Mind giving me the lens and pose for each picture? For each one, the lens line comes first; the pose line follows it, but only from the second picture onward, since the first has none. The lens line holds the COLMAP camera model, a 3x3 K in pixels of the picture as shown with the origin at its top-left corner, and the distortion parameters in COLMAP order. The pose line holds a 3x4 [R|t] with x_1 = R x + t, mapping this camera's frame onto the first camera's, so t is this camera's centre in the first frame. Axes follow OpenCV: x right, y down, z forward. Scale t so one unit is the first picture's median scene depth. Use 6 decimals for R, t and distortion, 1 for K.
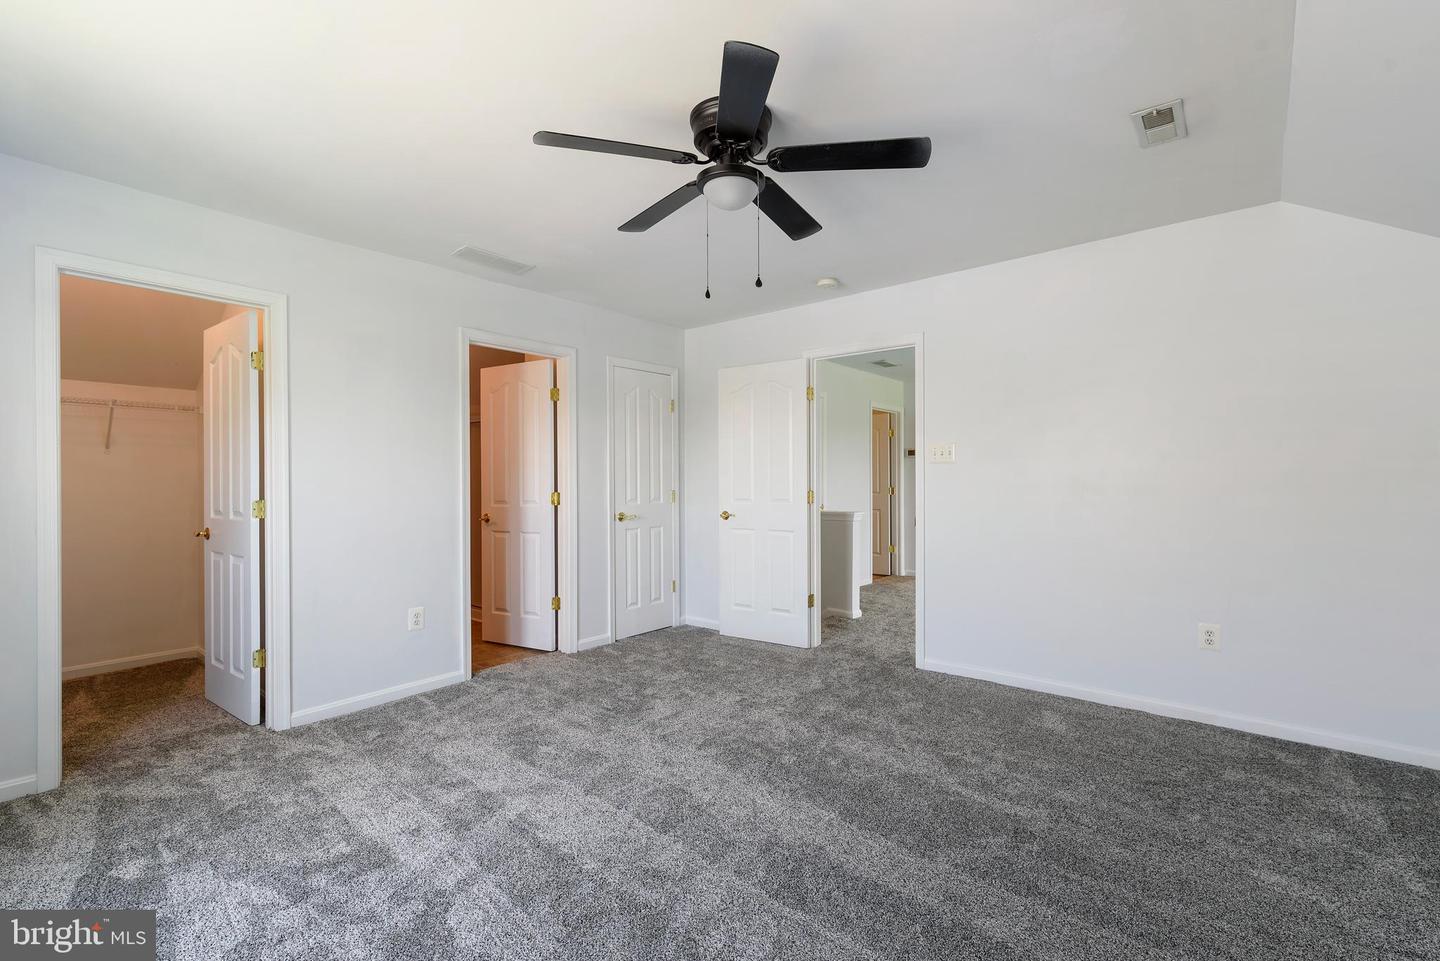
lens RADIAL K [[661.4, 0, 720.5], [0, 661.4, 479.2], [0, 0, 1]] dist [0.001987, 0.000073]
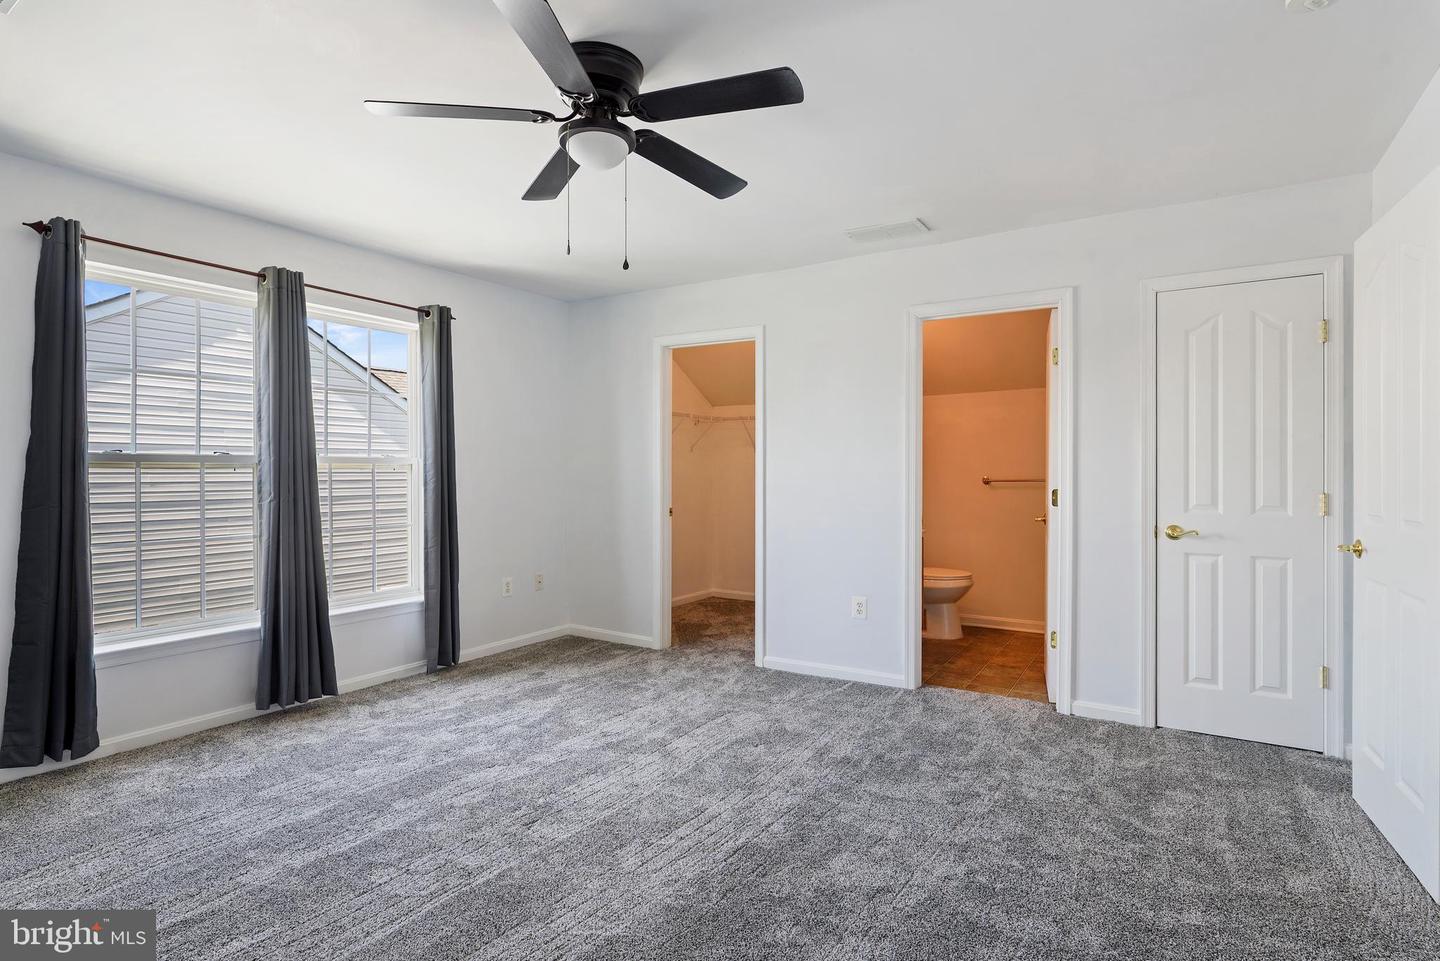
lens RADIAL K [[727.9, 0, 719.3], [0, 727.9, 474.3], [0, 0, 1]] dist [0.002356, -0.000001]
pose [[0.124037, 0.004337, -0.992268, 0.721288], [-0.005292, 0.999979, 0.003709, 0.003948], [0.992264, 0.004791, 0.124057, 0.752196]]
